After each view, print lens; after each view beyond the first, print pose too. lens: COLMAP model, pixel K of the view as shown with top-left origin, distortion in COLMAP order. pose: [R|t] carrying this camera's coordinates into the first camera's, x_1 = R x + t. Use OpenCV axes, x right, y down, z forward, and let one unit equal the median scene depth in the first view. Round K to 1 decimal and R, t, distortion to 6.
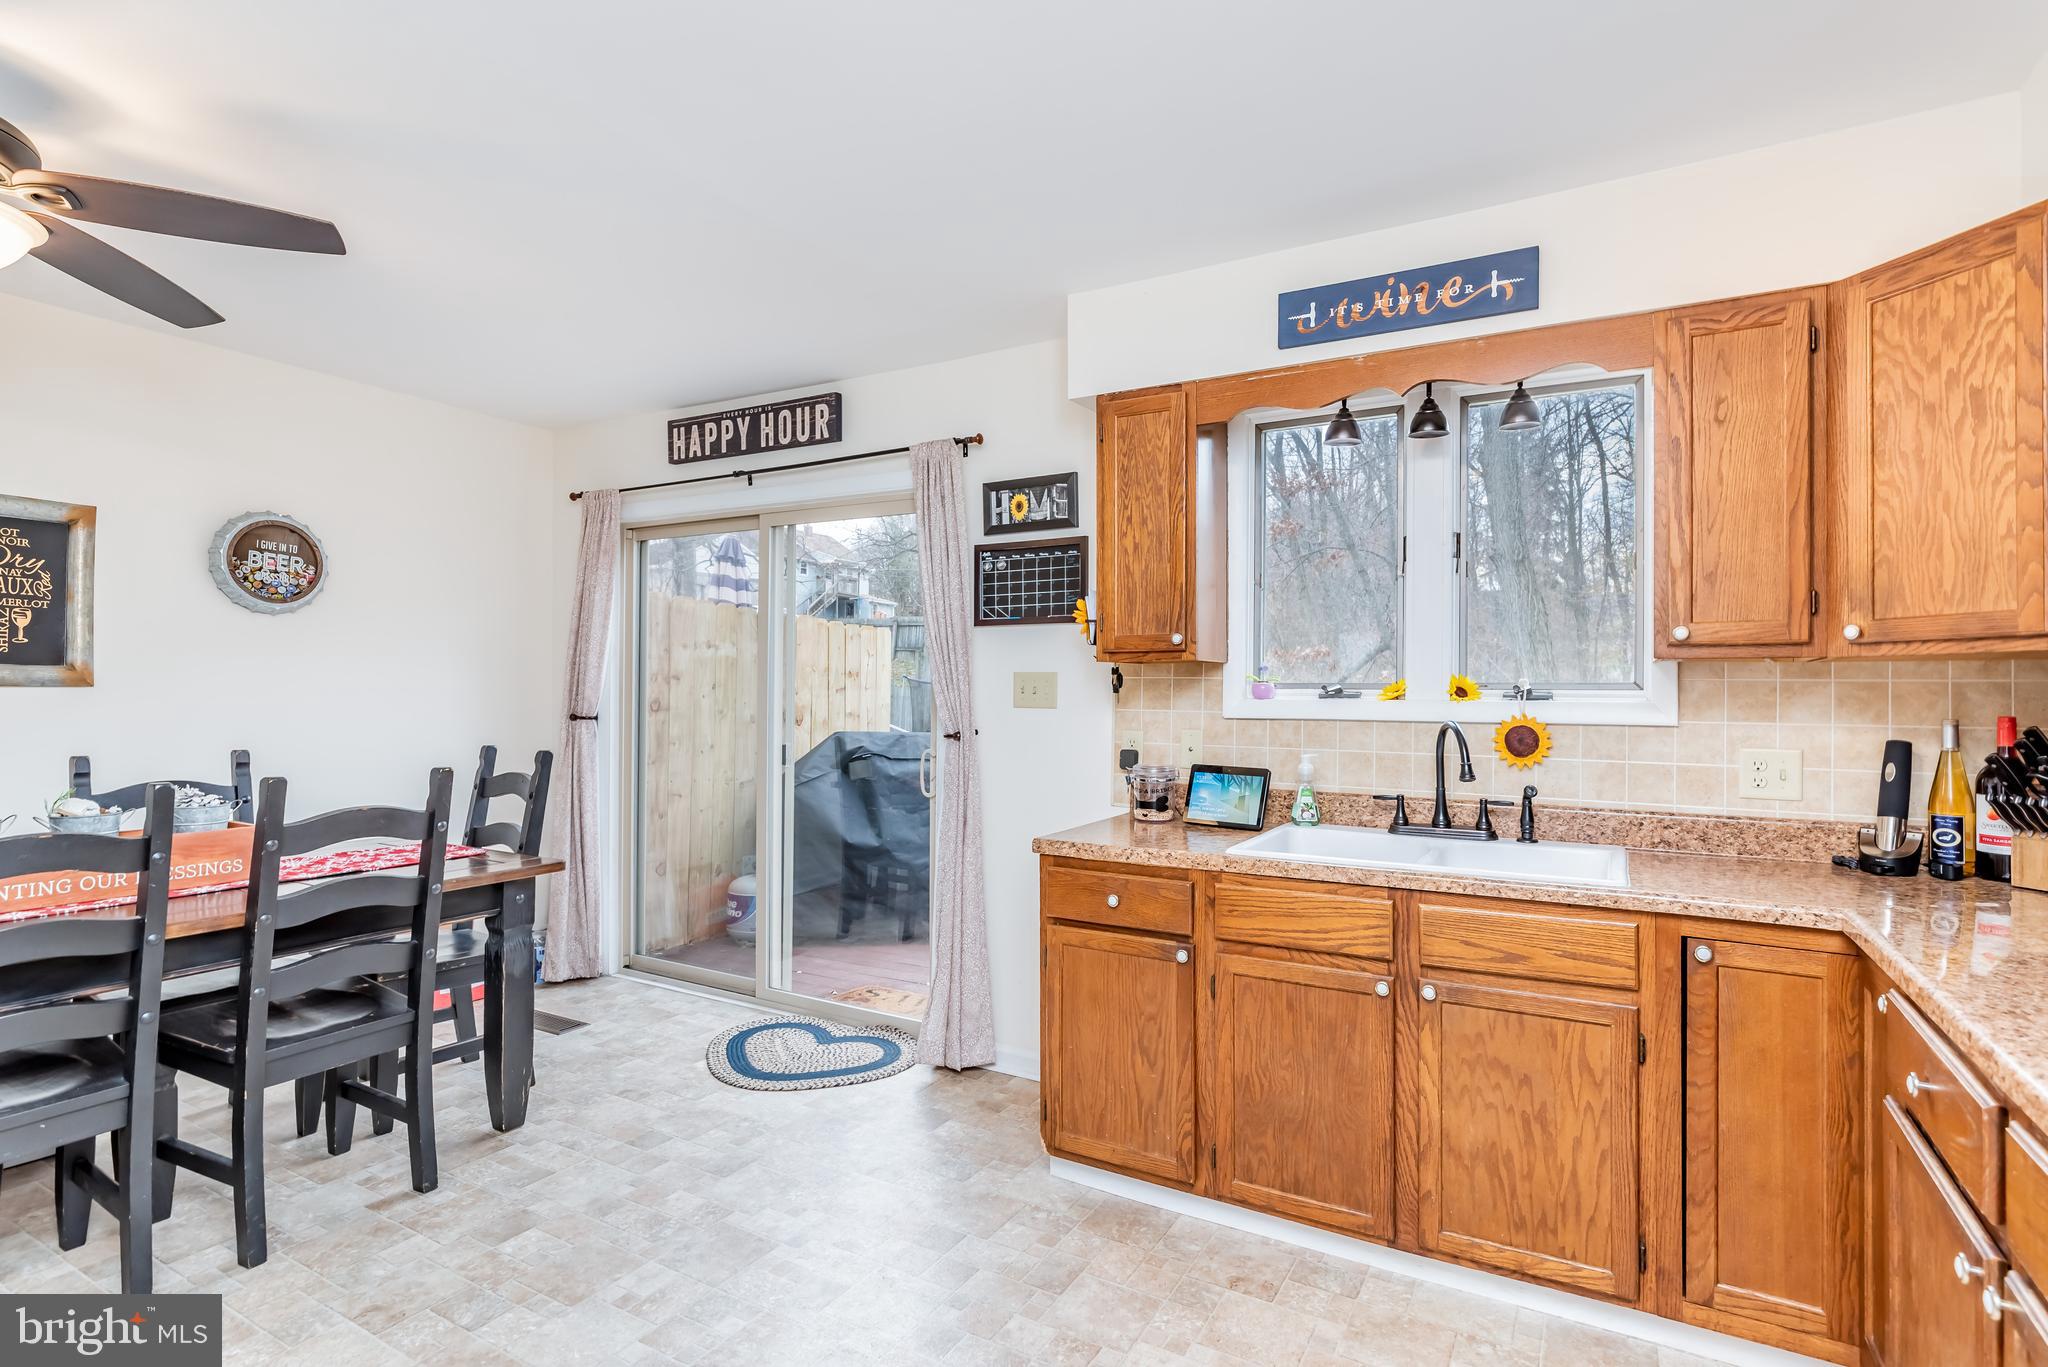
lens RADIAL K [[984.2, 0, 1072.5], [0, 984.2, 683.0], [0, 0, 1]] dist [0.000450, -0.000312]
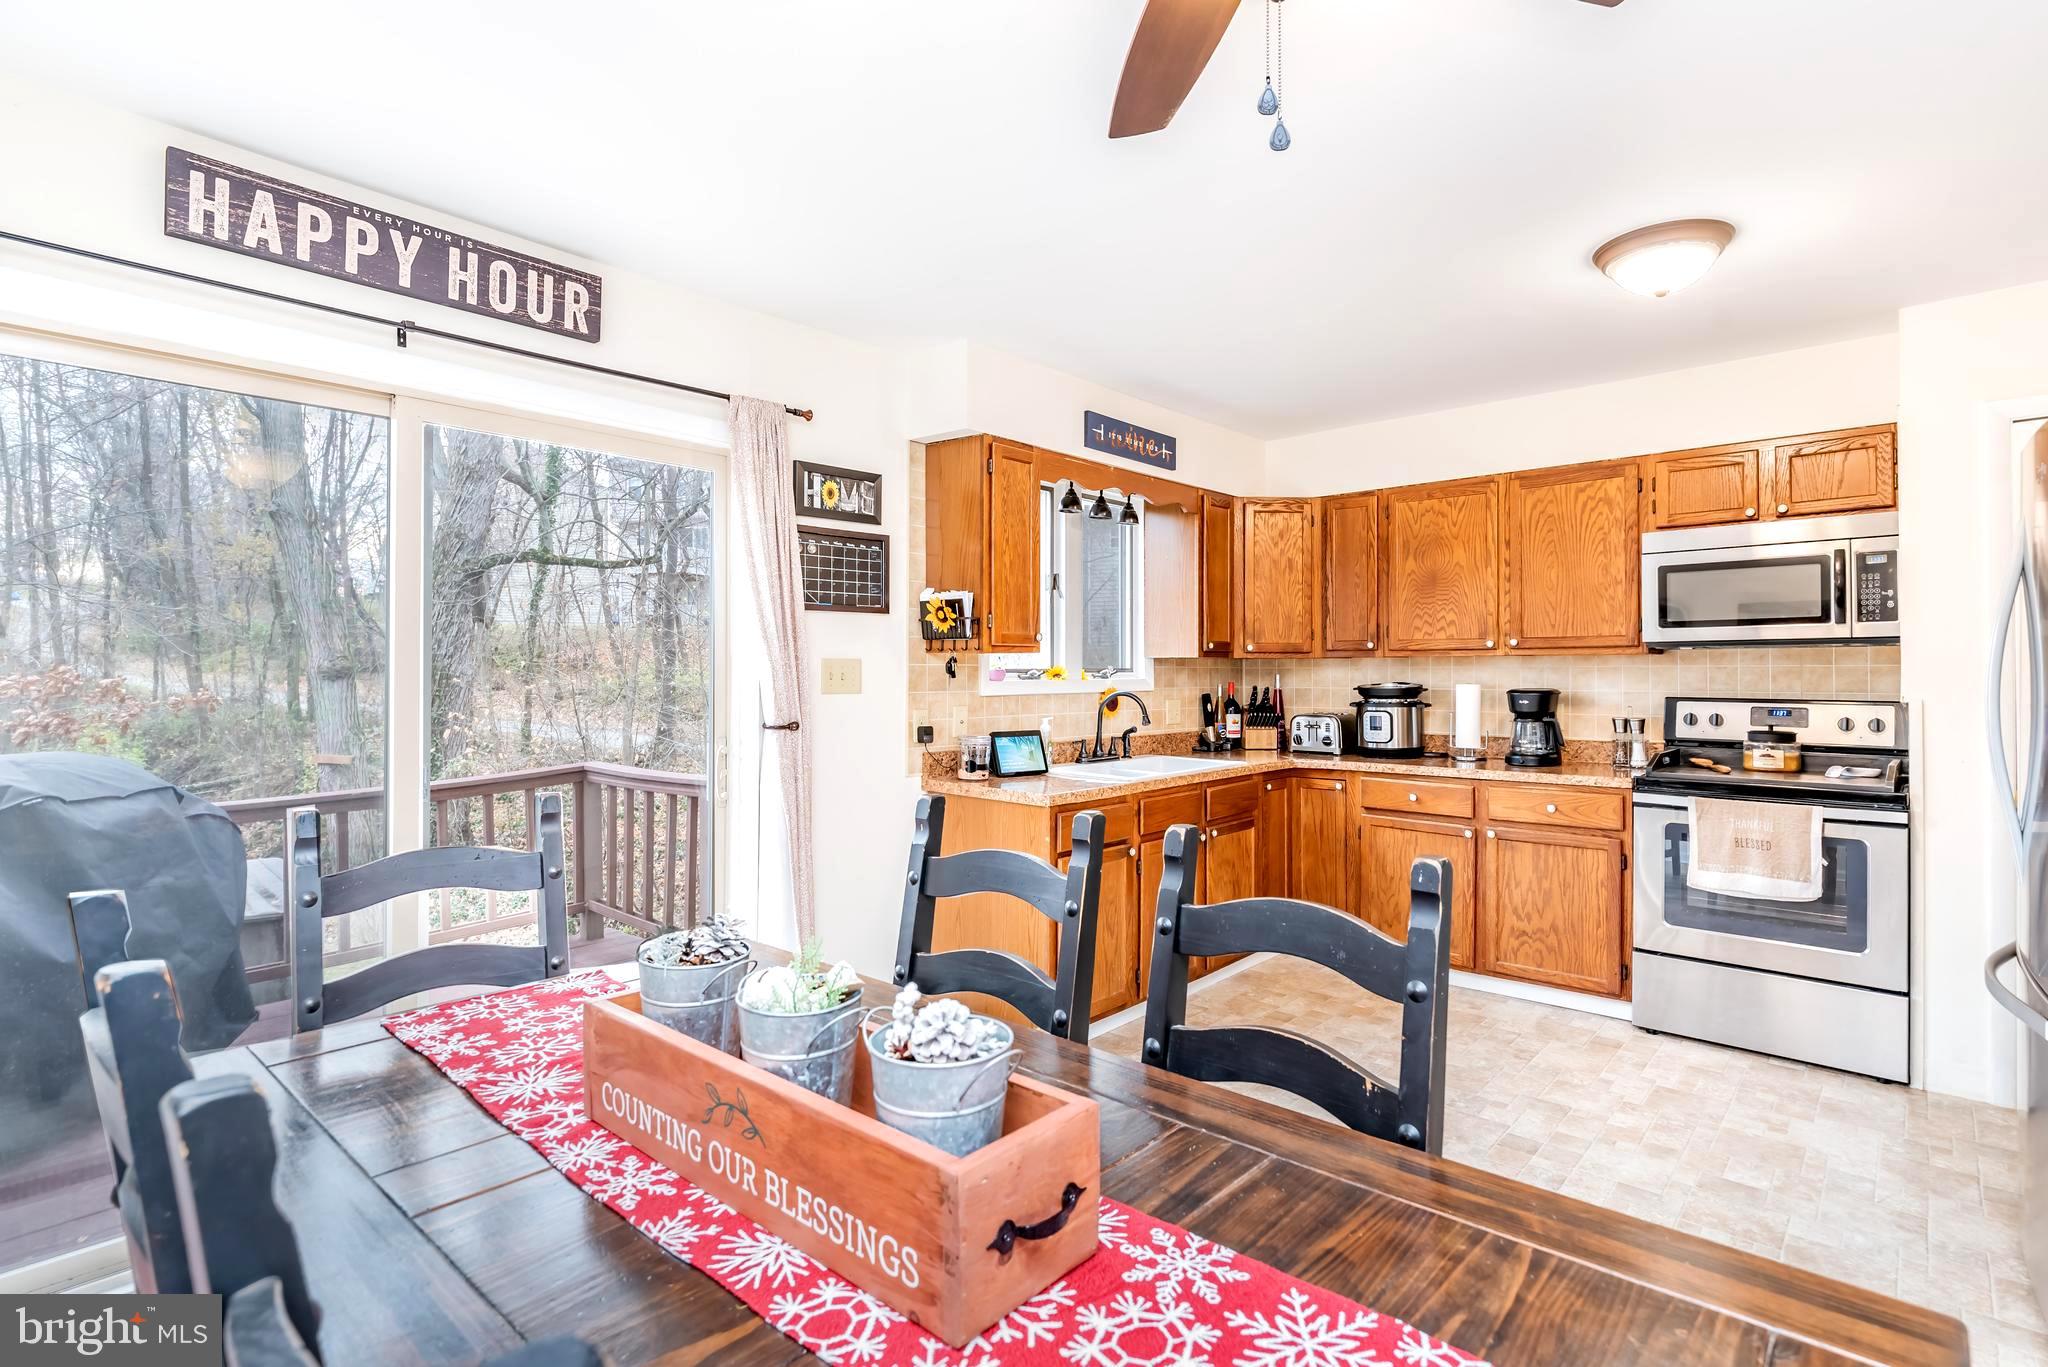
lens RADIAL K [[1010.3, 0, 1024.6], [0, 1010.3, 663.2], [0, 0, 1]] dist [-0.000342, 0.000619]
pose [[0.227064, -0.002358, 0.973877, -1.084892], [-0.007536, 0.999963, 0.004178, -0.013162], [-0.973851, -0.008287, 0.227038, 0.614273]]
